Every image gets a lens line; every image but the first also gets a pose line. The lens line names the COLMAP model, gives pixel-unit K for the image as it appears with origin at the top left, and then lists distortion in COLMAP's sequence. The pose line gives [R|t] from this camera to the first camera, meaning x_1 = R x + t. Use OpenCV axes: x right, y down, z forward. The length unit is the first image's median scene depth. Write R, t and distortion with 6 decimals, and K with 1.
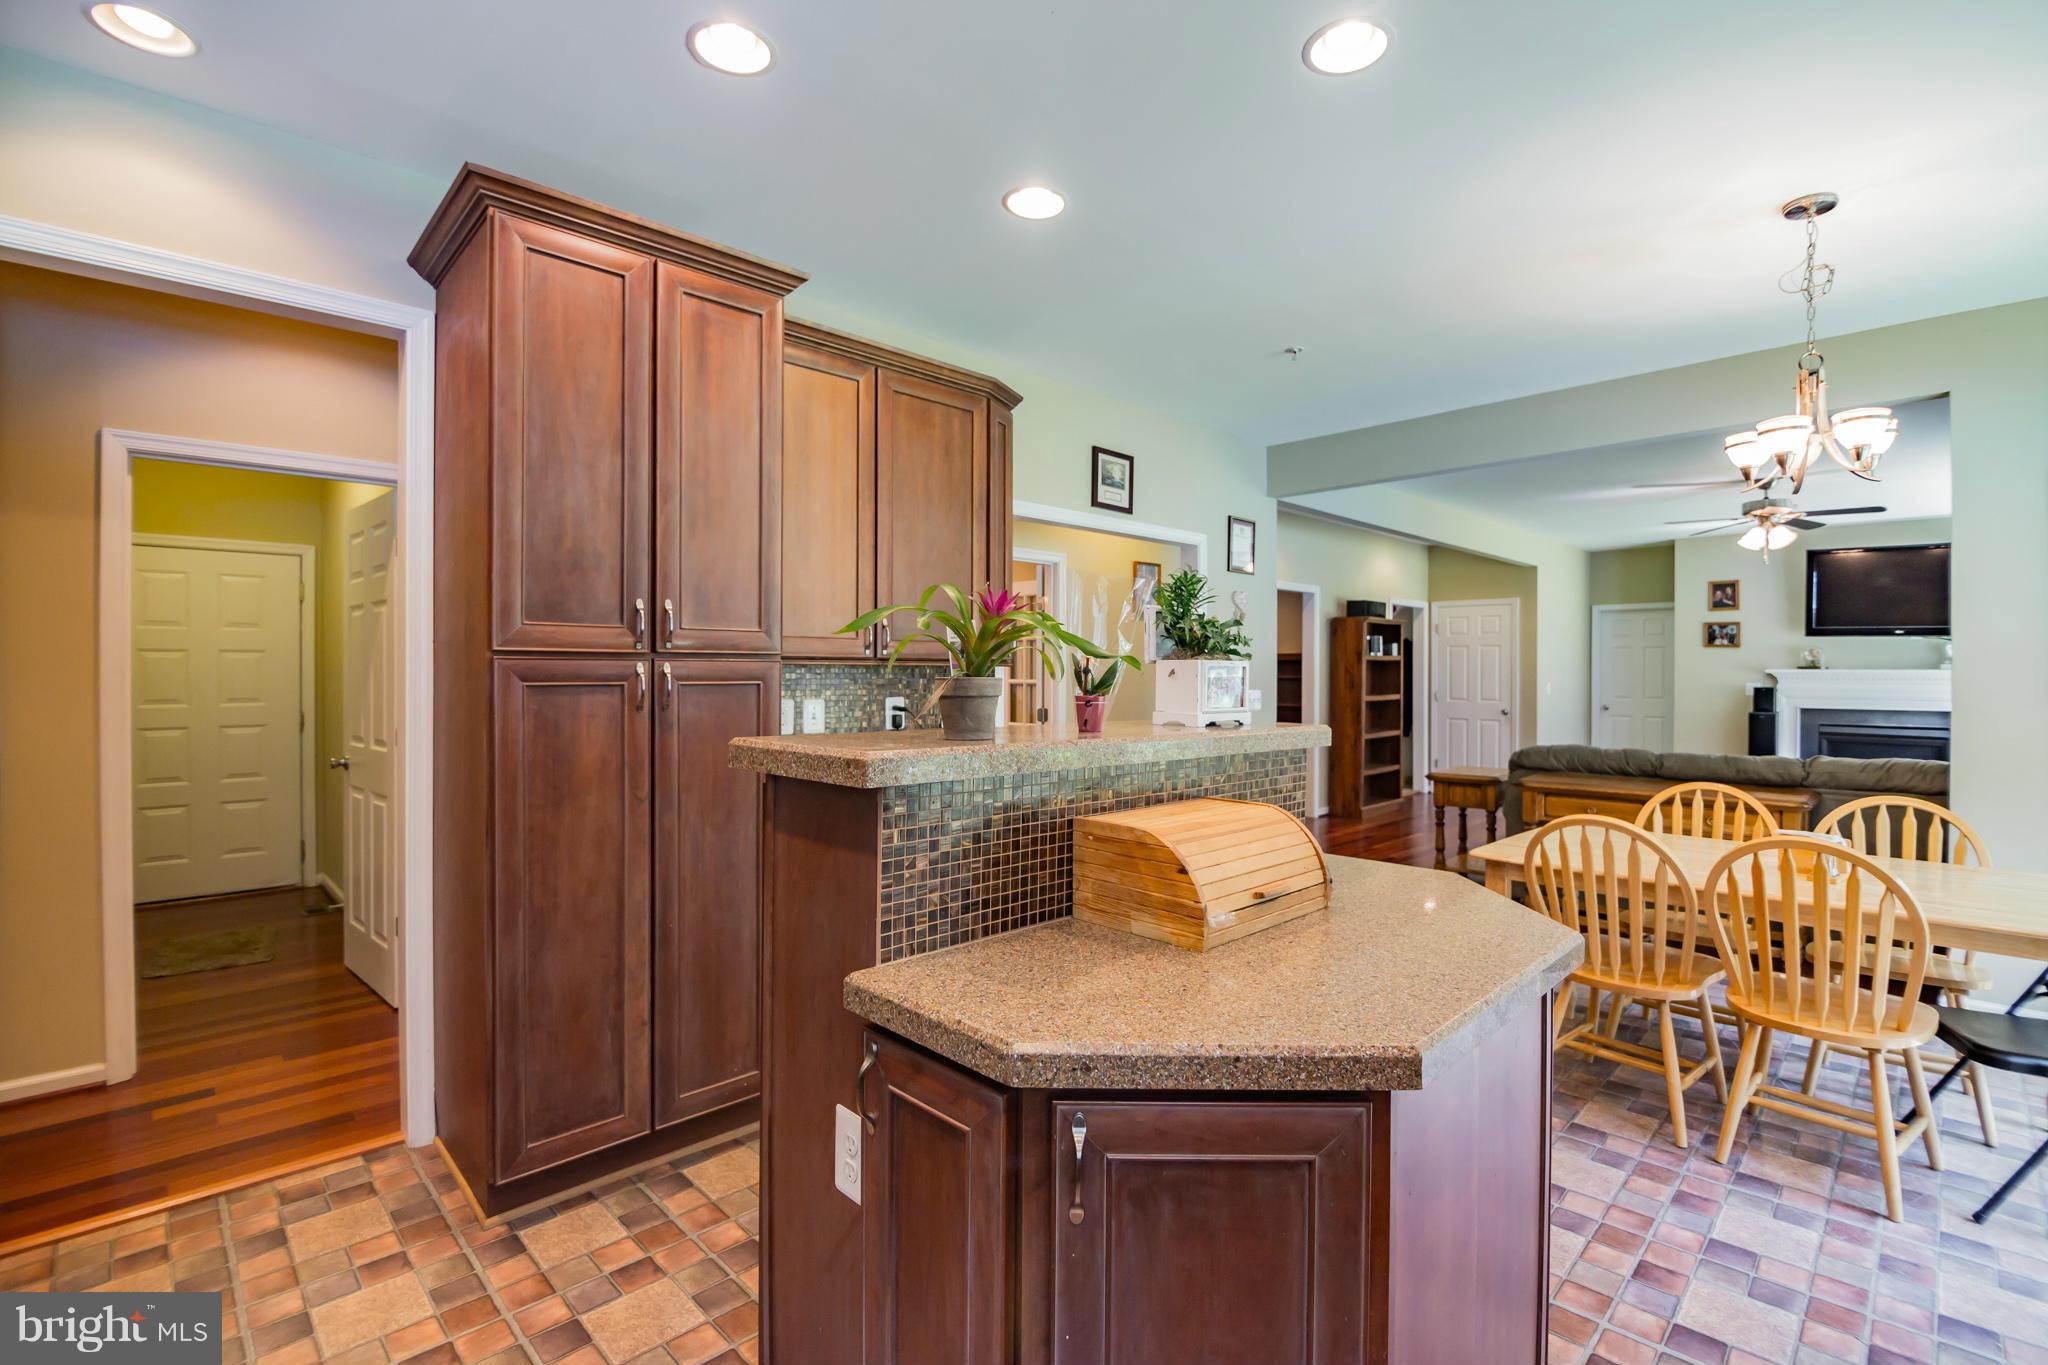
lens RADIAL K [[946.0, 0, 1028.0], [0, 946.0, 672.5], [0, 0, 1]] dist [0.003693, -0.014288]
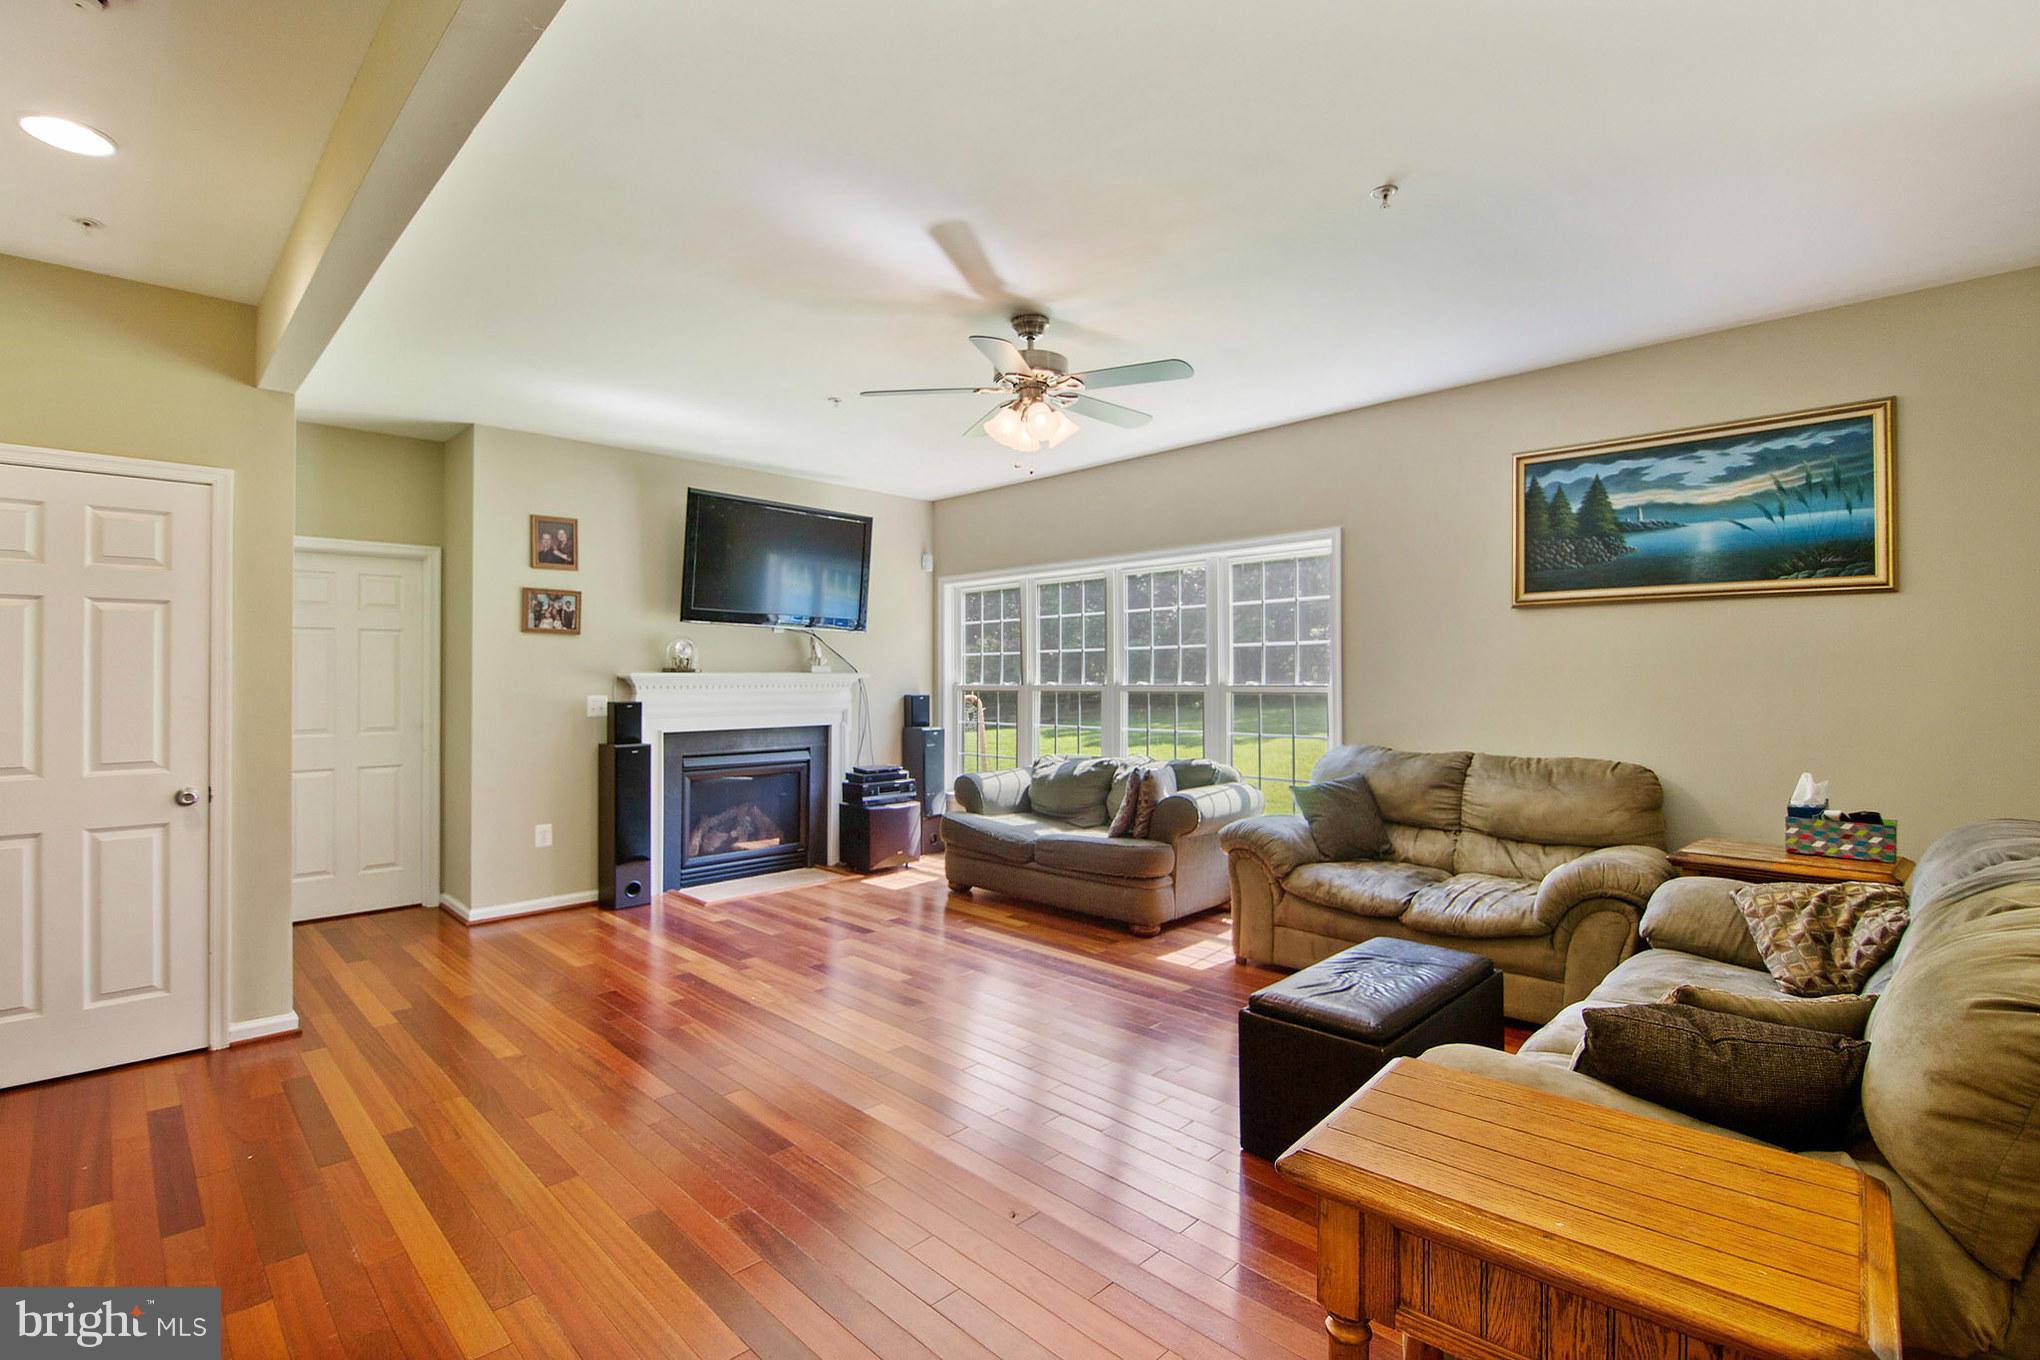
lens RADIAL K [[942.3, 0, 1024.0], [0, 942.3, 670.1], [0, 0, 1]] dist [0.003693, -0.014288]
pose [[-0.005152, 0.004404, 0.999977, 0.169237], [0.001851, 0.999989, -0.004394, -0.001889], [-0.999985, 0.001829, -0.005160, 0.724474]]
